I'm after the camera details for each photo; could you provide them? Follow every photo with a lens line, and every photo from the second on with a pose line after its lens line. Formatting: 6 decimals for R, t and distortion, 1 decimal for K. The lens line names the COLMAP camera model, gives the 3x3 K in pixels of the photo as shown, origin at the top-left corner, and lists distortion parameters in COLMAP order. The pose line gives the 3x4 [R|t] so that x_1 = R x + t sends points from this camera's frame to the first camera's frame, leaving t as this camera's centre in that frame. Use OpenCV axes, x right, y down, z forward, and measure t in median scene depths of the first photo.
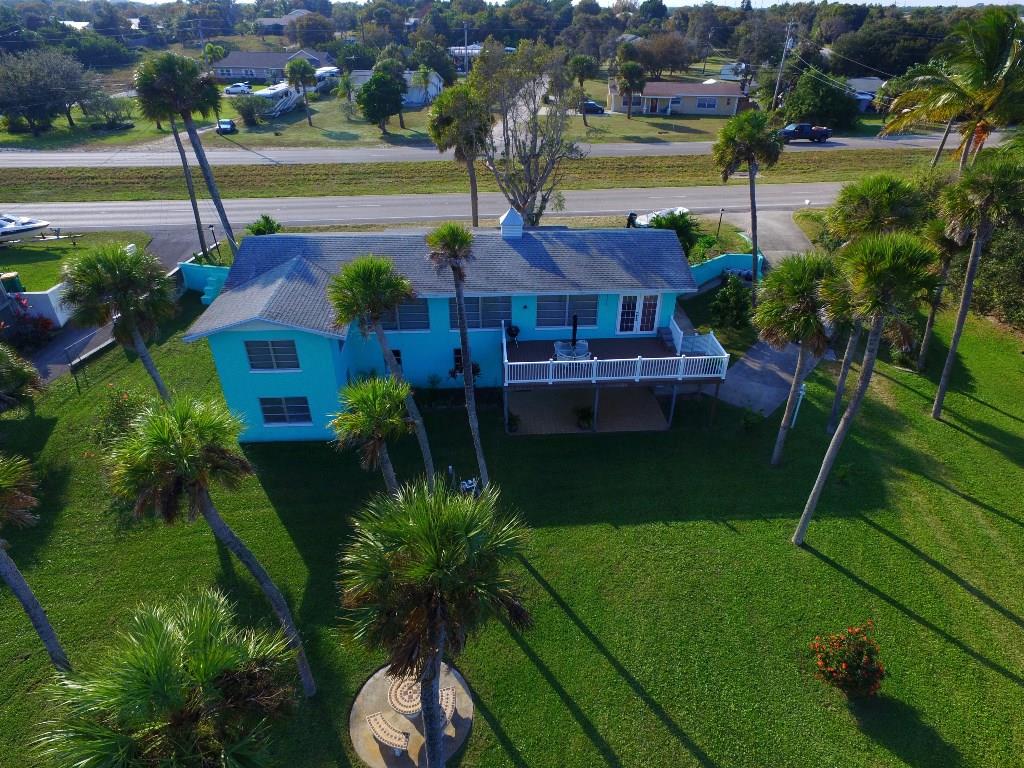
lens RADIAL K [[609.8, 0, 512.0], [0, 609.8, 384.0], [0, 0, 1]] dist [-0.001497, 0.000673]
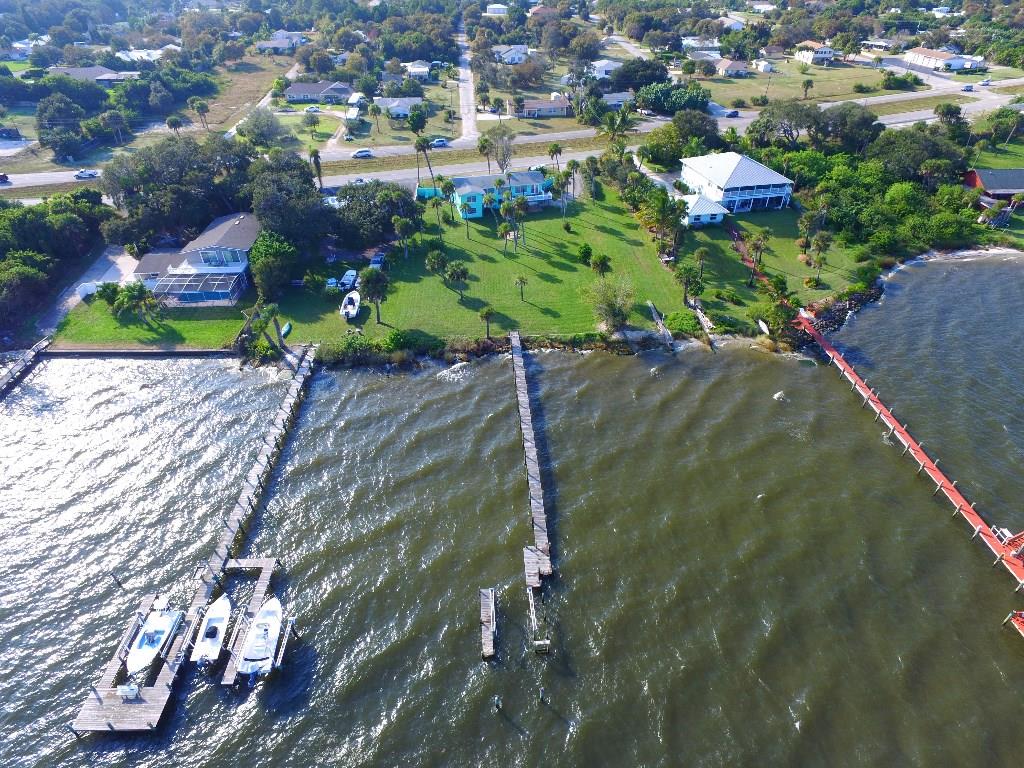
lens RADIAL K [[609.8, 0, 512.0], [0, 609.8, 384.0], [0, 0, 1]] dist [-0.001497, 0.000673]
pose [[0.980025, -0.115594, 0.161833, -0.721115], [0.101523, 0.990505, 0.092696, 0.734723], [-0.171012, -0.074415, 0.982455, -2.972507]]
